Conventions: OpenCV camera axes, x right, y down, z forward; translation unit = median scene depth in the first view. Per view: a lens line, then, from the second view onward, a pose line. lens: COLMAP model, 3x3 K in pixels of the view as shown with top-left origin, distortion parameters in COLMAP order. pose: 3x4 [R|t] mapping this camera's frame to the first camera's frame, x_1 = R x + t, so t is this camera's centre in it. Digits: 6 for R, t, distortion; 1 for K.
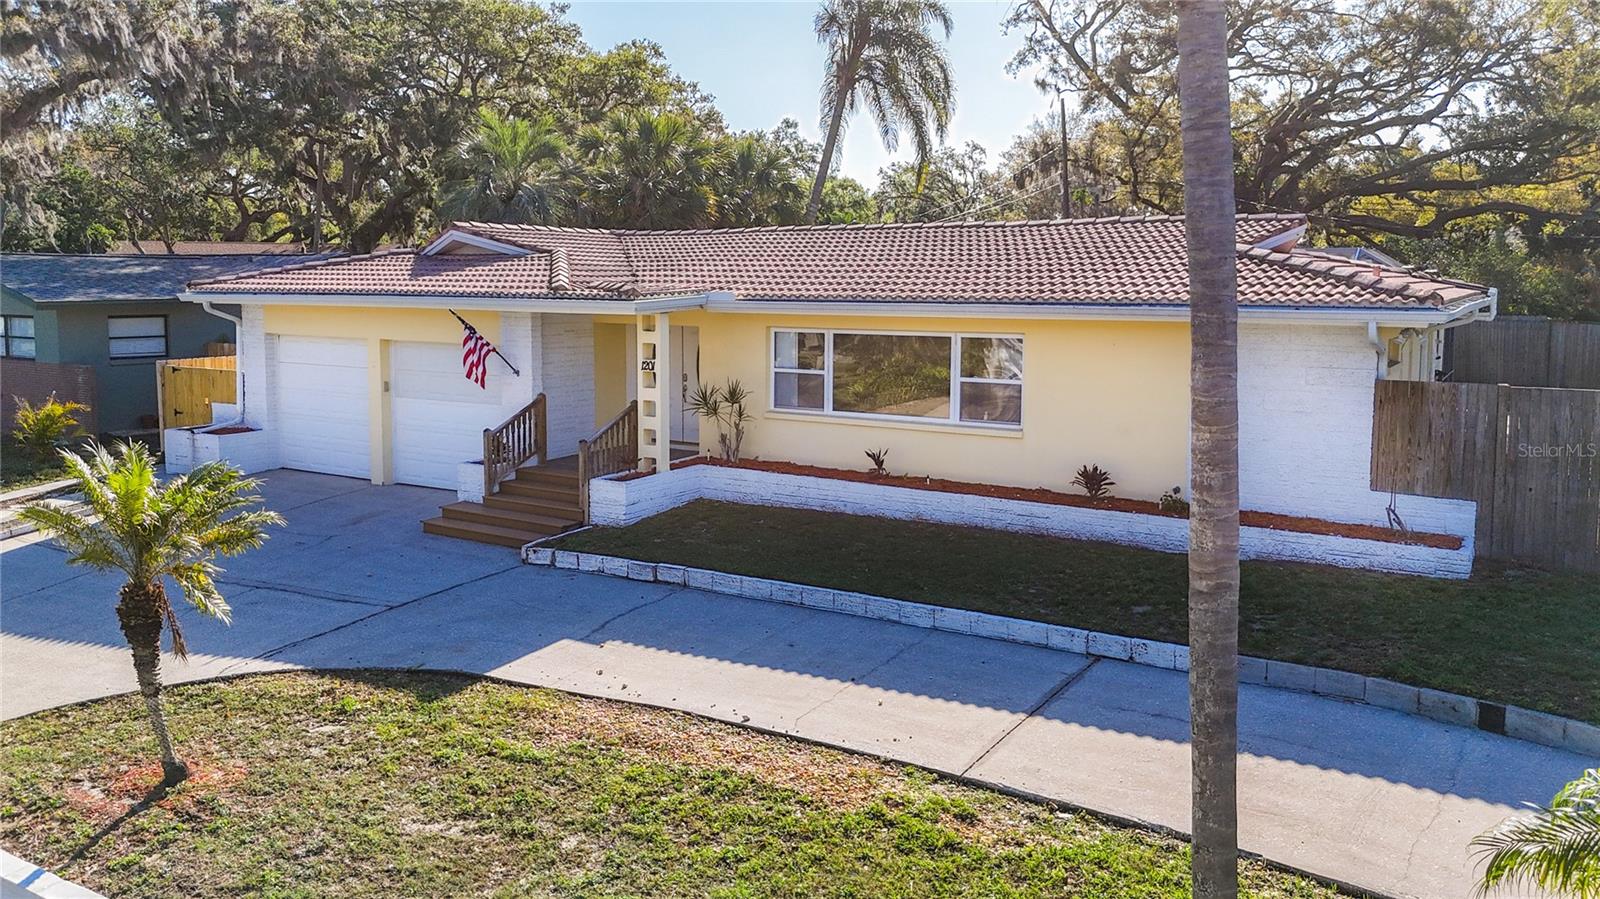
lens RADIAL K [[1223.4, 0, 757.0], [0, 1223.4, 338.6], [0, 0, 1]] dist [-0.005459, -0.005105]
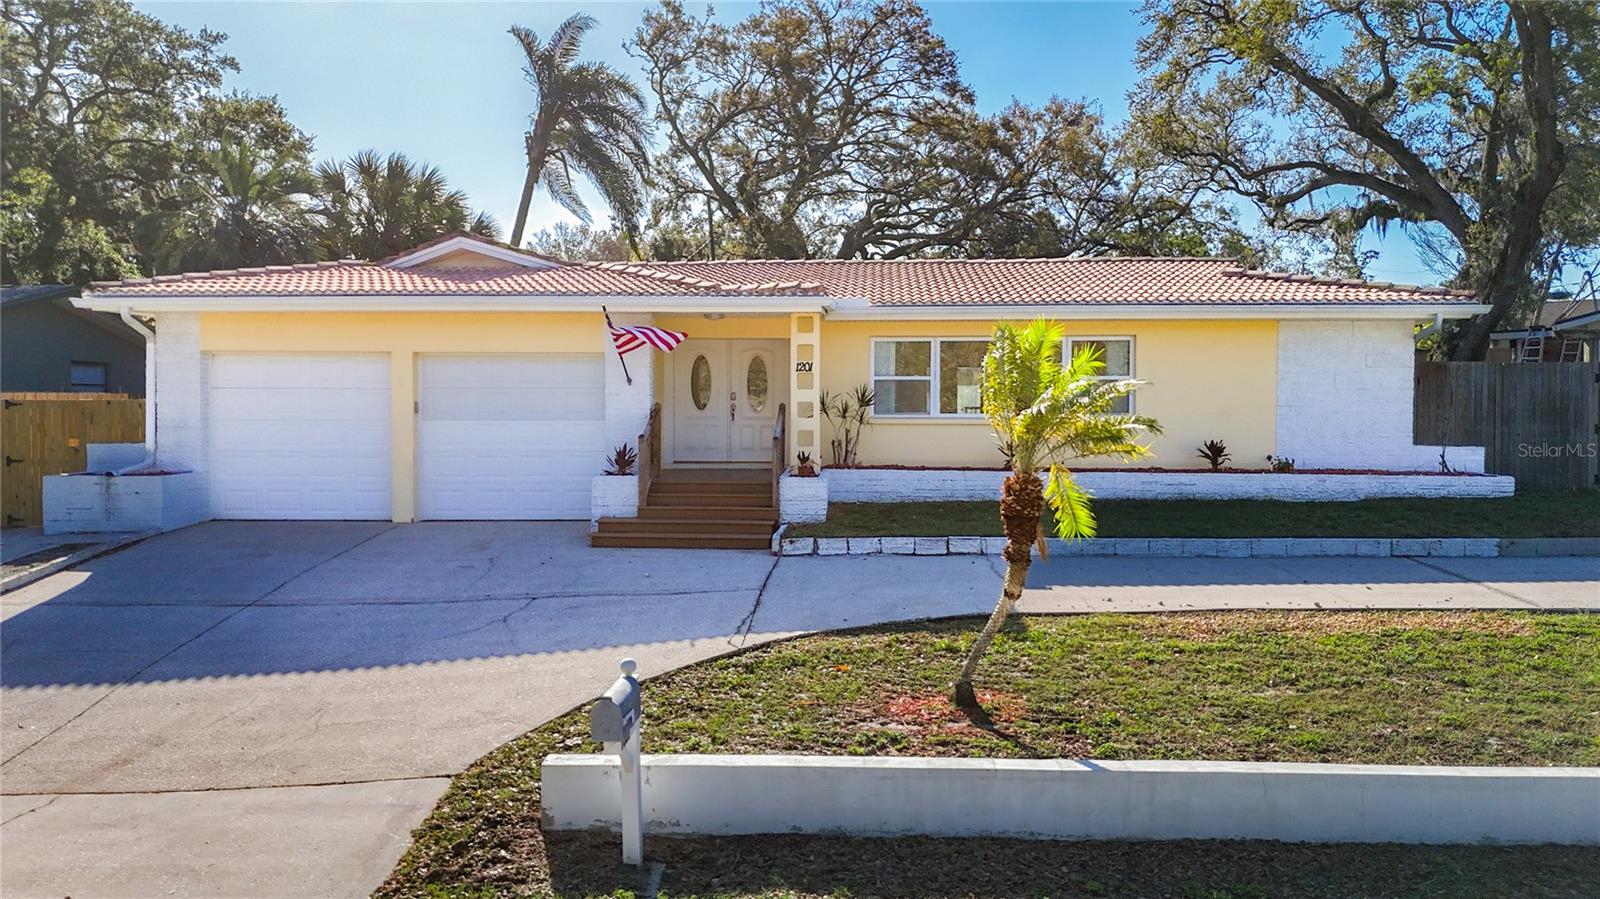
lens RADIAL K [[1233.7, 0, 790.0], [0, 1233.7, 423.5], [0, 0, 1]] dist [0.078831, -0.123053]
pose [[0.869757, -0.009458, 0.493390, -0.617124], [0.026397, 0.999277, -0.027376, 0.099023], [-0.492774, 0.036834, 0.869378, 0.136437]]
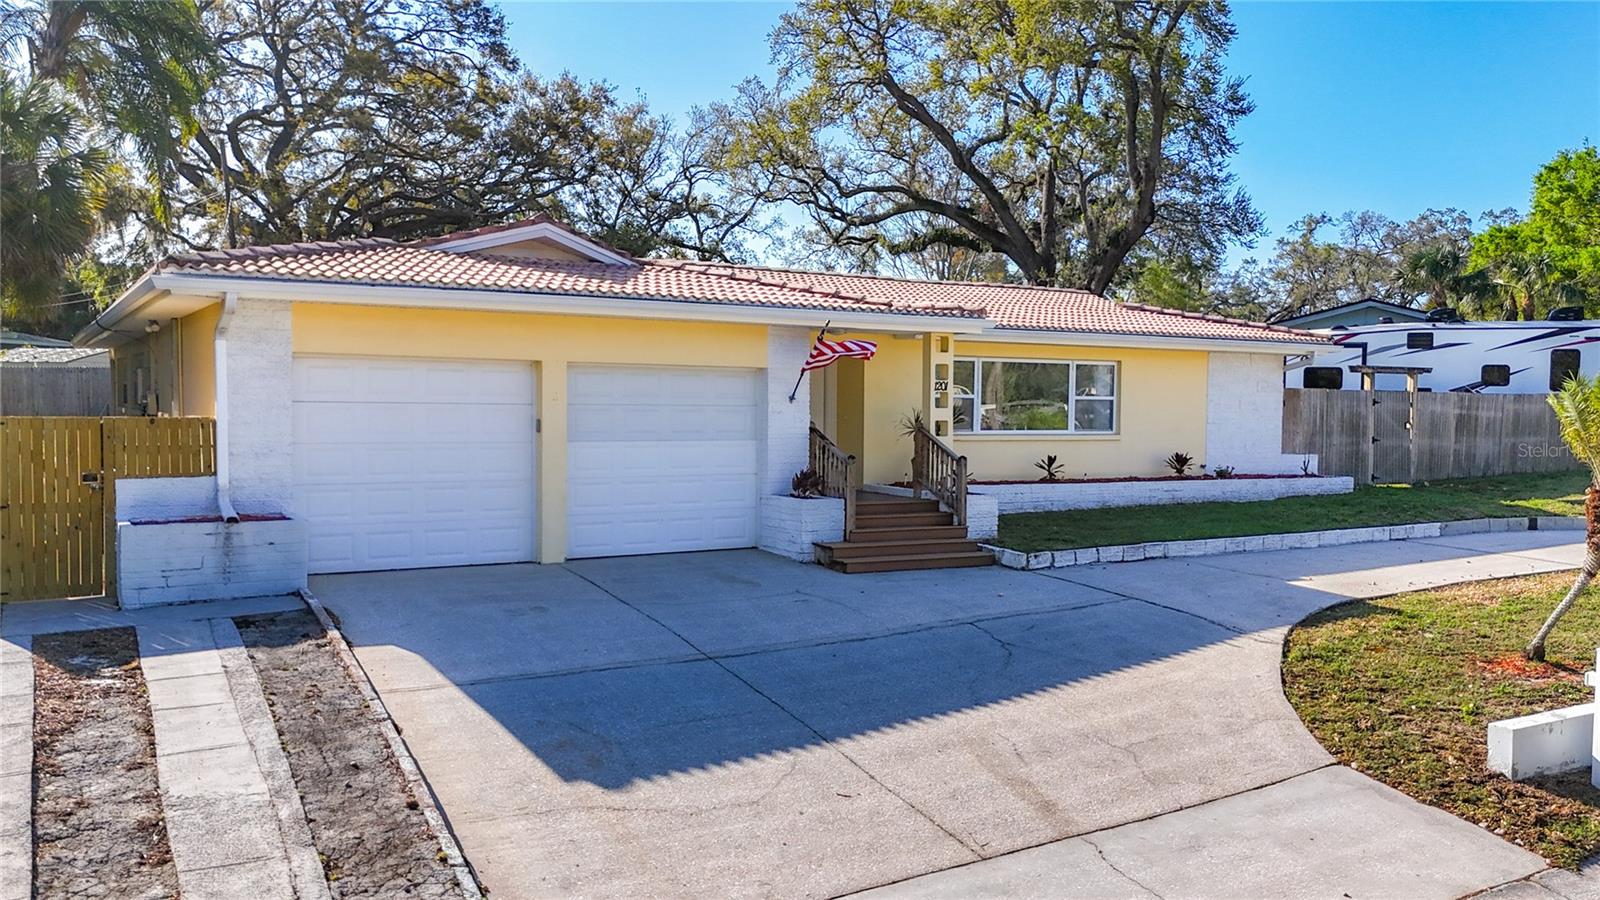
lens RADIAL K [[1374.2, 0, 859.7], [0, 1374.2, 475.5], [0, 0, 1]] dist [0.077255, -0.000122]
pose [[0.420233, -0.043788, 0.906359, -1.192966], [0.039440, 0.998773, 0.029966, 0.061192], [-0.906559, 0.023155, 0.421444, 0.602403]]
